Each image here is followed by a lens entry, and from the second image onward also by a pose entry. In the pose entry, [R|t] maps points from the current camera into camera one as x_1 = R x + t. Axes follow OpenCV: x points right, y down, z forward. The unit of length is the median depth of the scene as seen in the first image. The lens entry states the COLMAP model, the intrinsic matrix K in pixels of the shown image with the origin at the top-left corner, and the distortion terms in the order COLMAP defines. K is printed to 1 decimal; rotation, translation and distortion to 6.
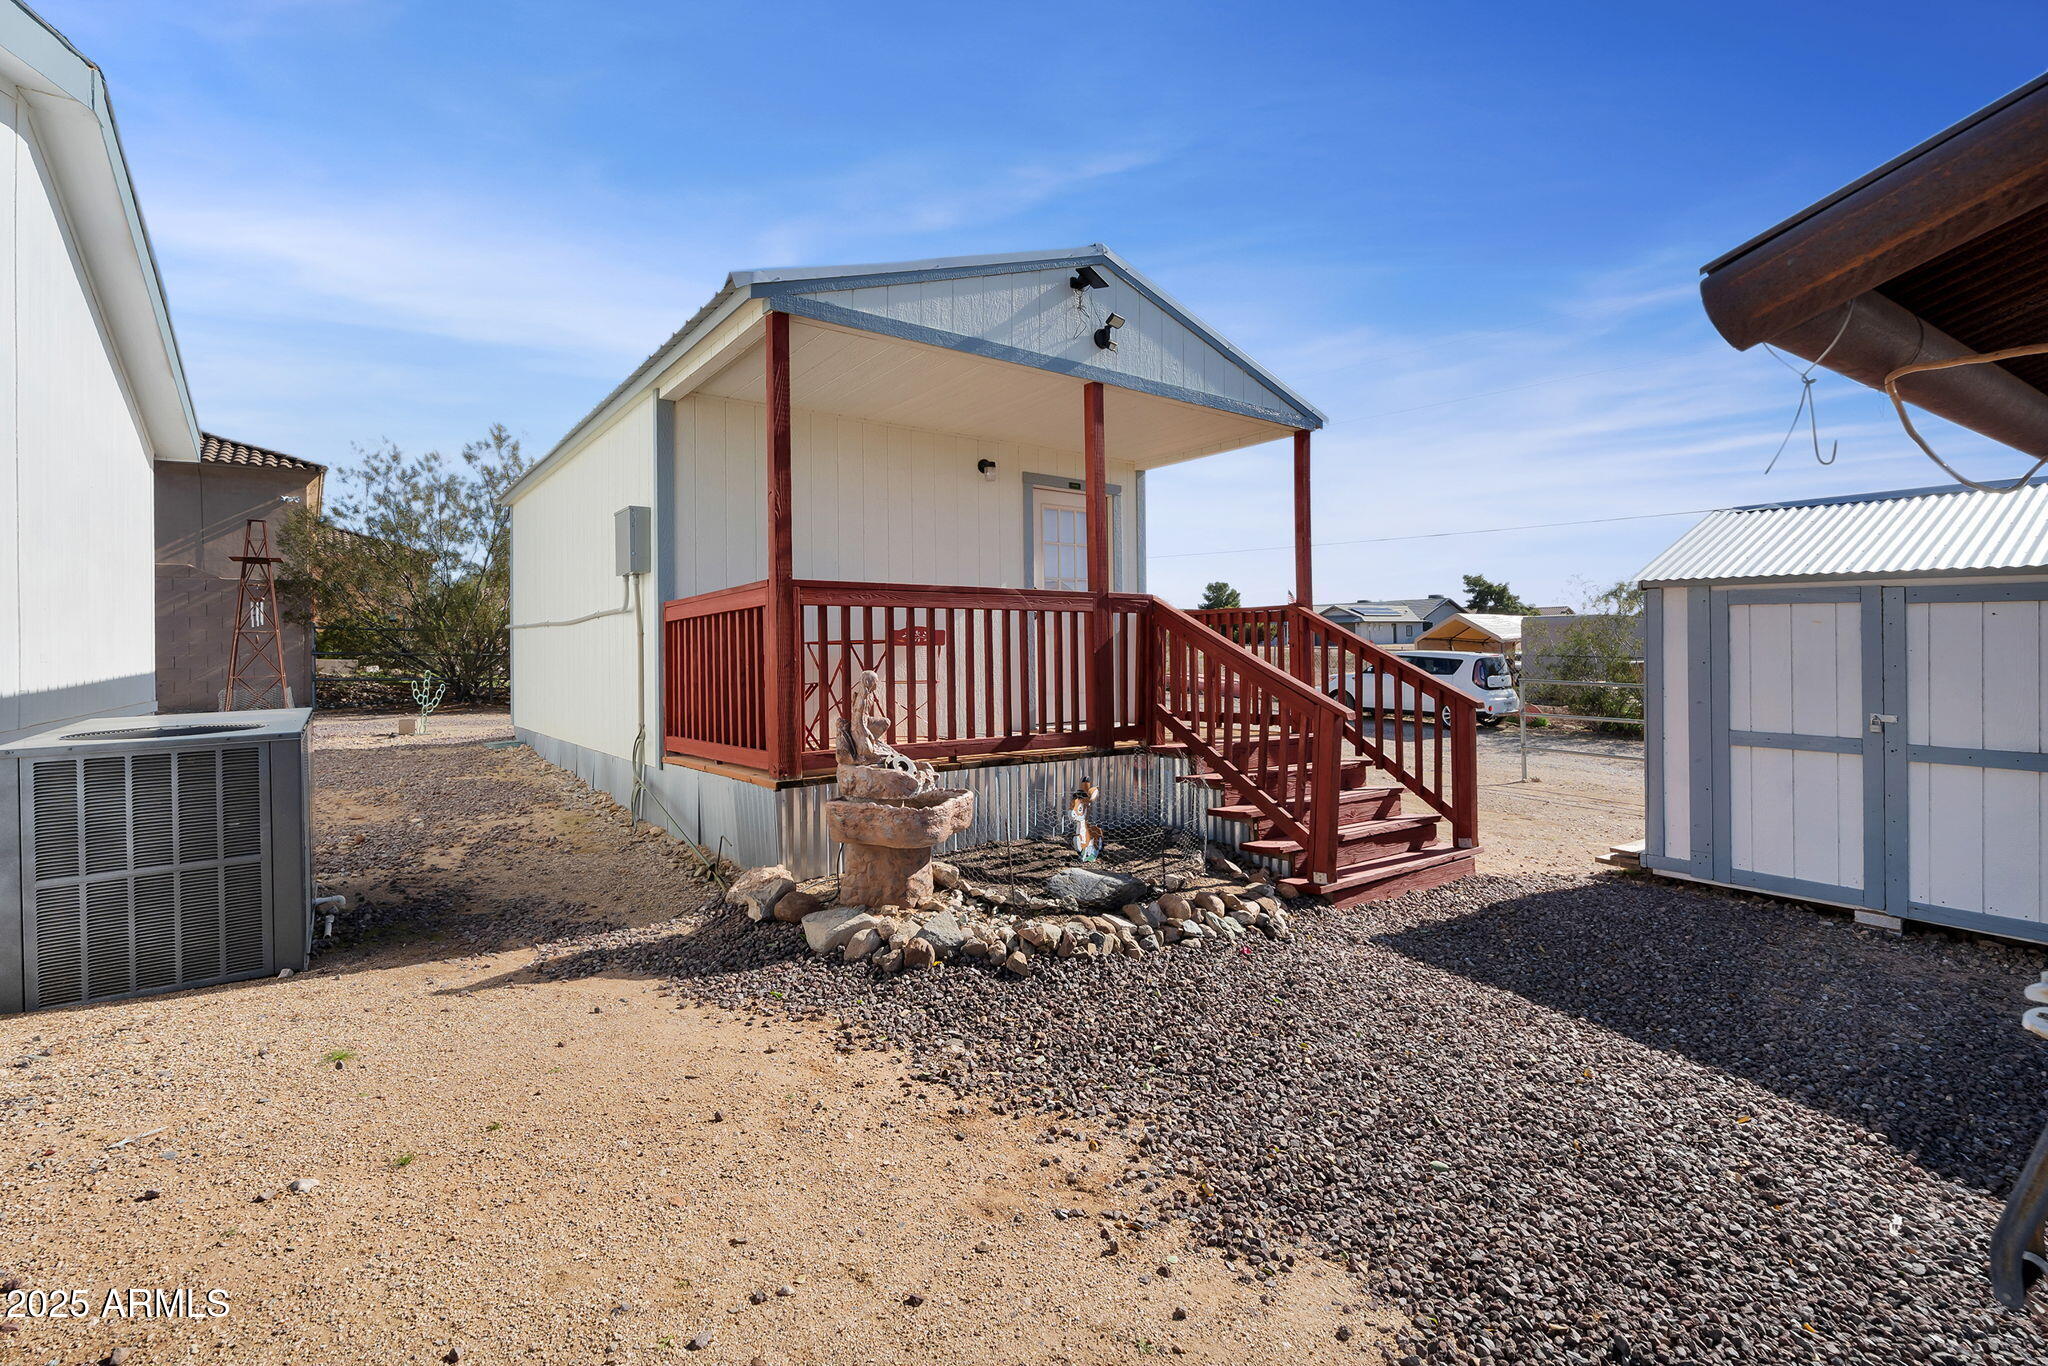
lens RADIAL K [[925.7, 0, 1020.2], [0, 925.7, 650.0], [0, 0, 1]] dist [-0.000637, -0.000021]
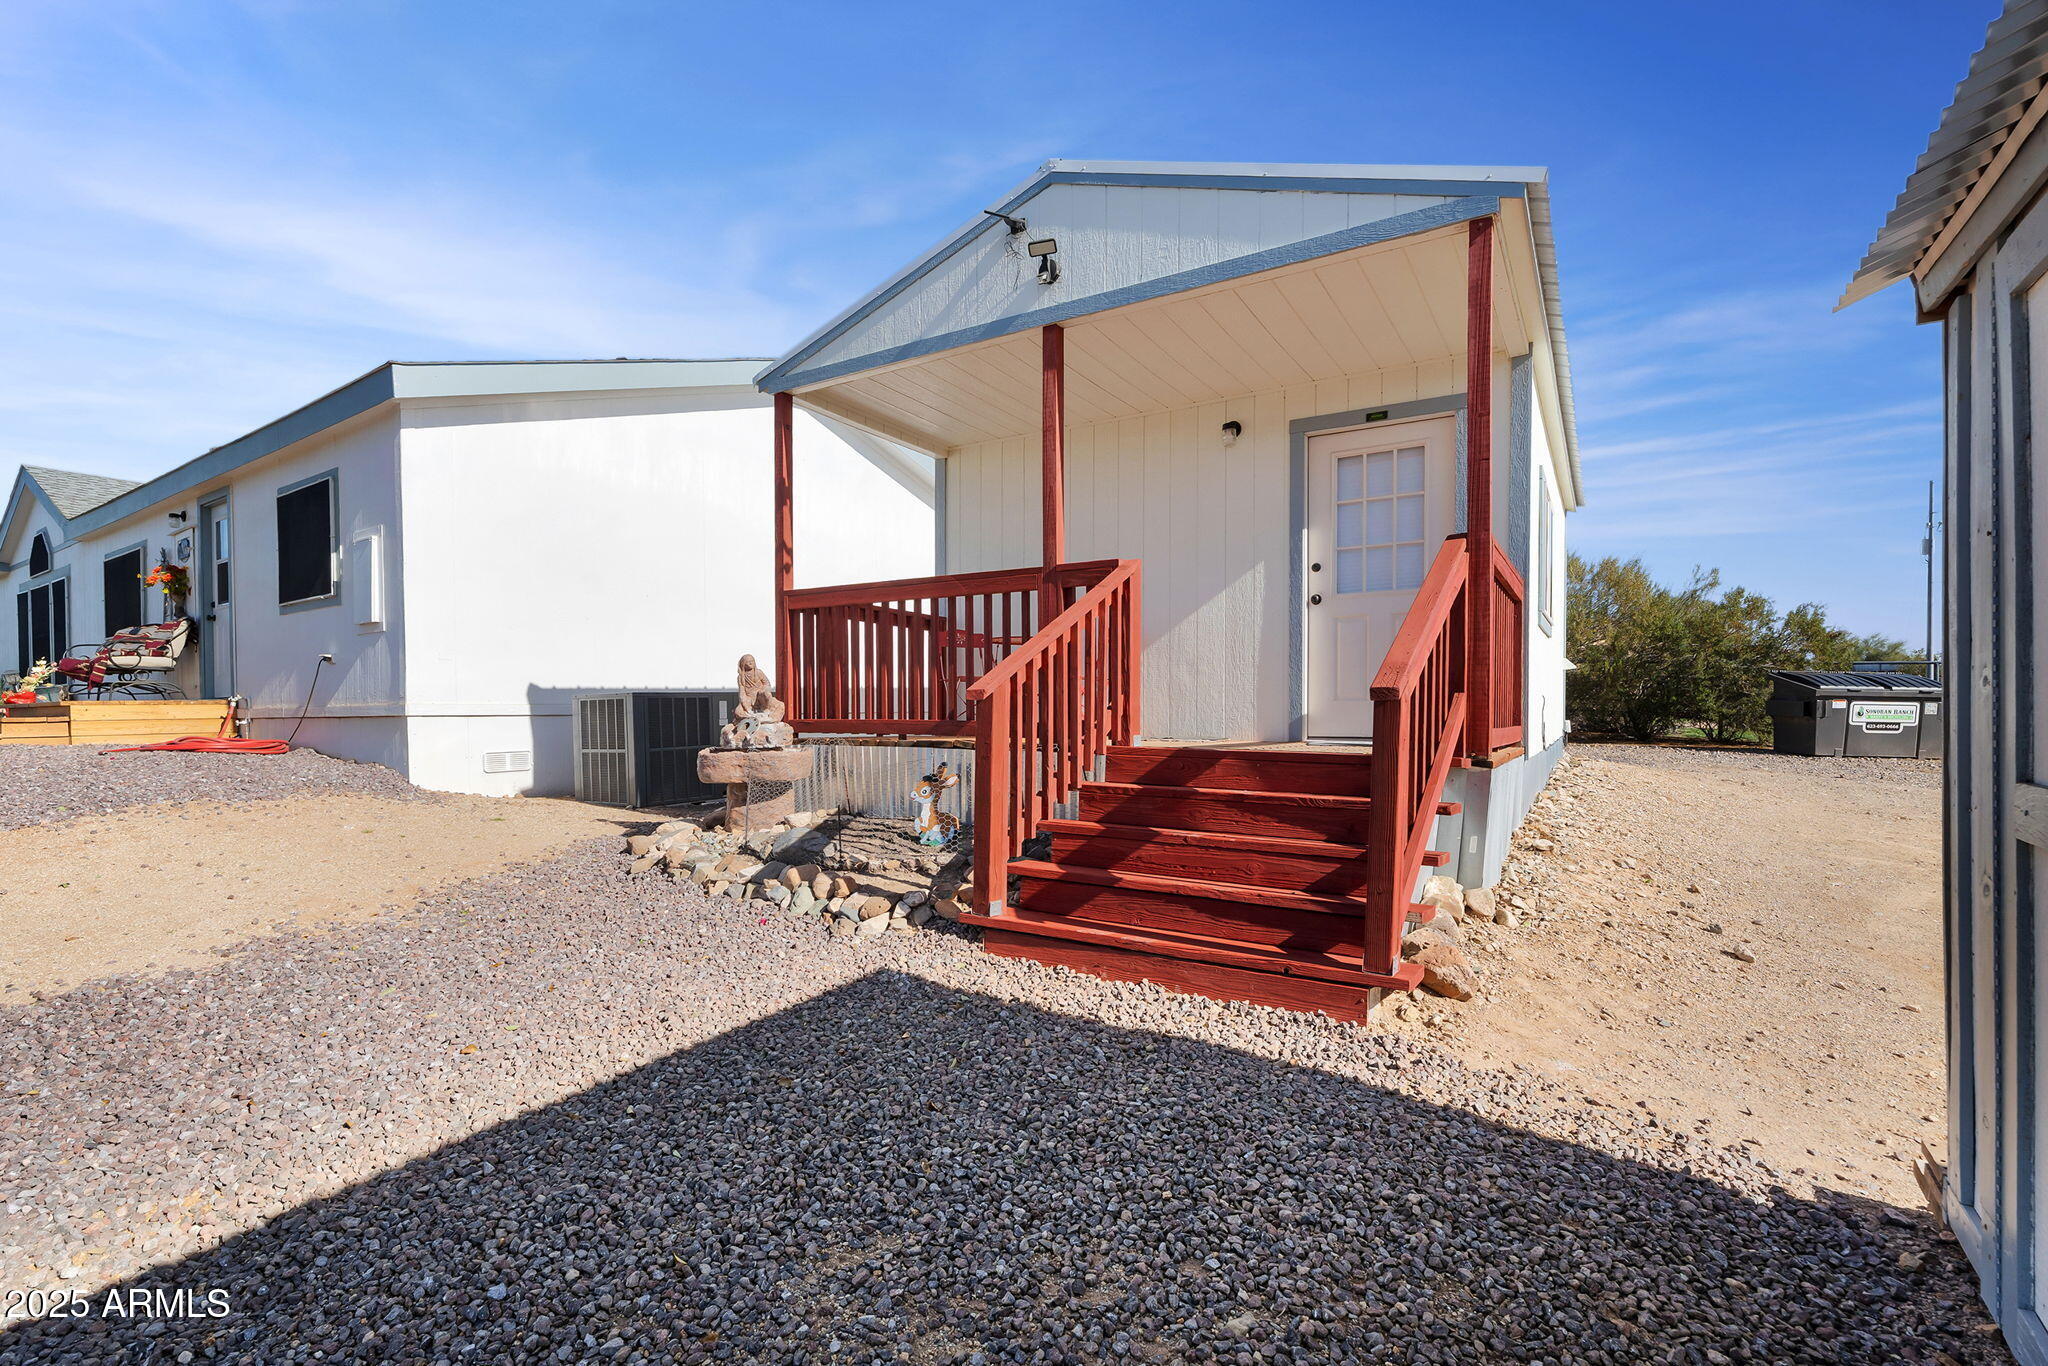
lens RADIAL K [[933.1, 0, 1020.5], [0, 933.1, 741.8], [0, 0, 1]] dist [-0.000577, -0.000252]
pose [[0.363707, 0.043782, -0.930484, 0.935655], [0.001603, 0.998864, 0.047626, 0.064264], [0.931512, -0.018813, 0.363224, 0.664993]]
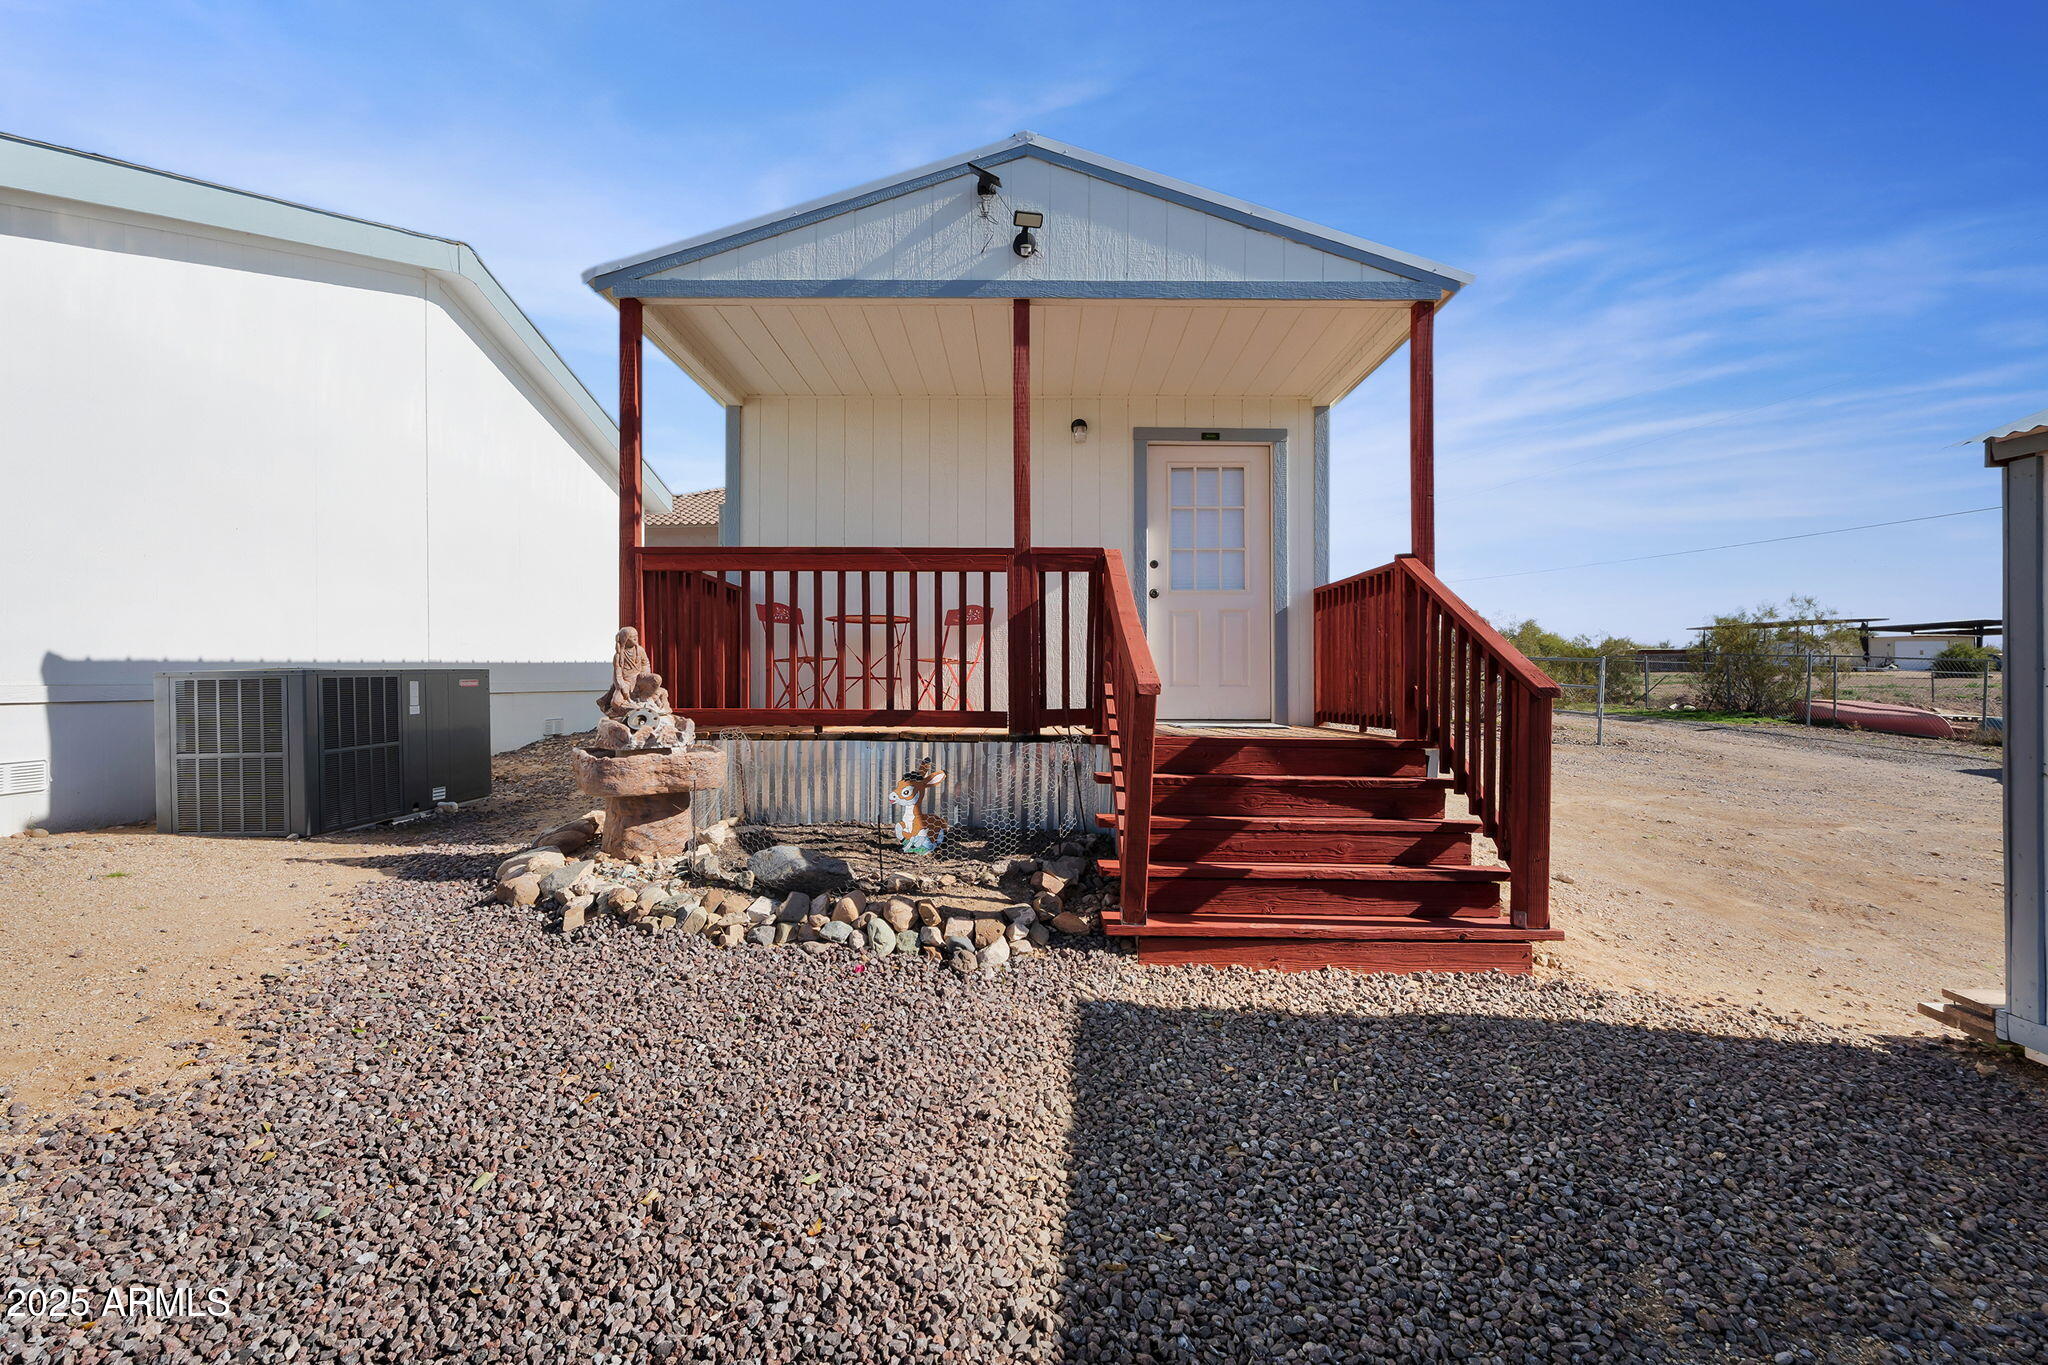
lens RADIAL K [[925.2, 0, 1024.0], [0, 925.2, 682.5], [0, 0, 1]] dist [0.000931, 0.000888]
pose [[0.798741, 0.014067, -0.601510, 0.613157], [-0.009868, 0.999898, 0.010280, 0.052997], [0.601594, -0.002275, 0.798799, 0.337077]]
